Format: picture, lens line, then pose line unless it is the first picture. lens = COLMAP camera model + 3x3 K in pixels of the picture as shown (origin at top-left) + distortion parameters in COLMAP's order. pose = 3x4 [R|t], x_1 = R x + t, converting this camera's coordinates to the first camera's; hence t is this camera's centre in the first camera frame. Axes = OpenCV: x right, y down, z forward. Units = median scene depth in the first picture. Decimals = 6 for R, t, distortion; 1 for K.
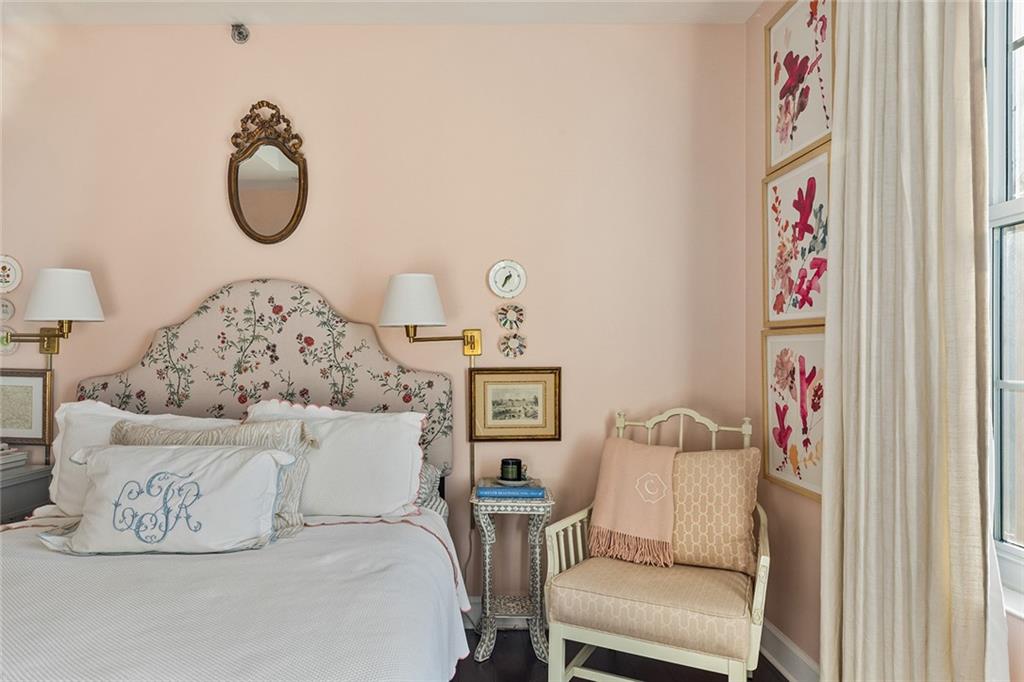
lens RADIAL K [[637.0, 0, 462.9], [0, 637.0, 352.0], [0, 0, 1]] dist [0.006829, -0.000798]
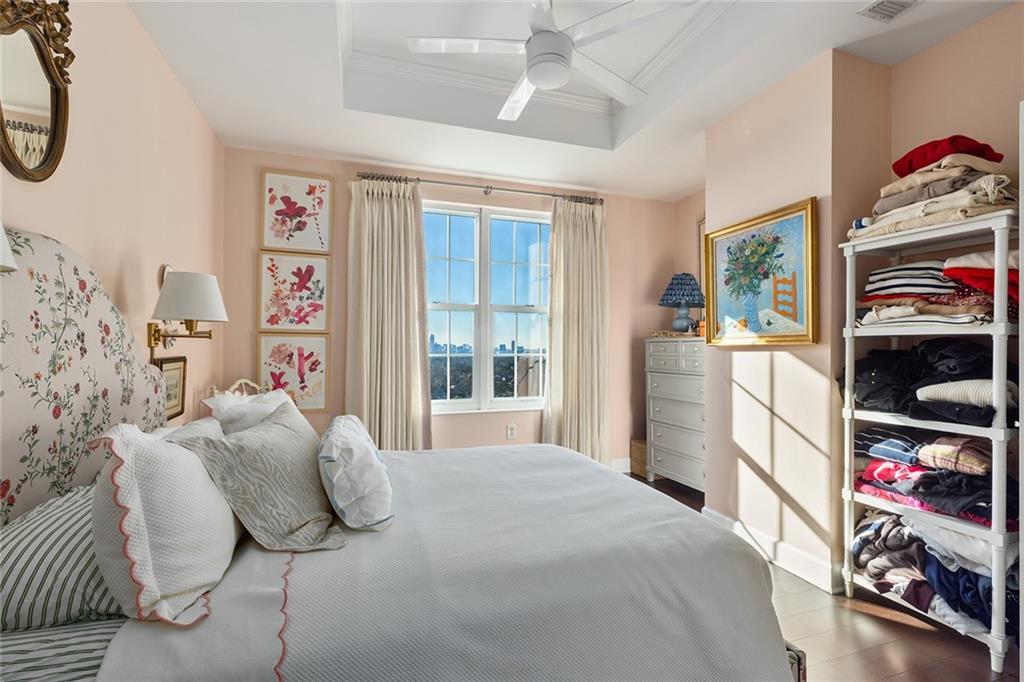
lens RADIAL K [[457.7, 0, 519.9], [0, 457.7, 347.7], [0, 0, 1]] dist [0.002471, -0.000035]
pose [[-0.338947, -0.002712, 0.940801, -0.968948], [-0.005307, 0.999985, 0.000971, 0.002650], [-0.940790, -0.004664, -0.338957, 0.703641]]
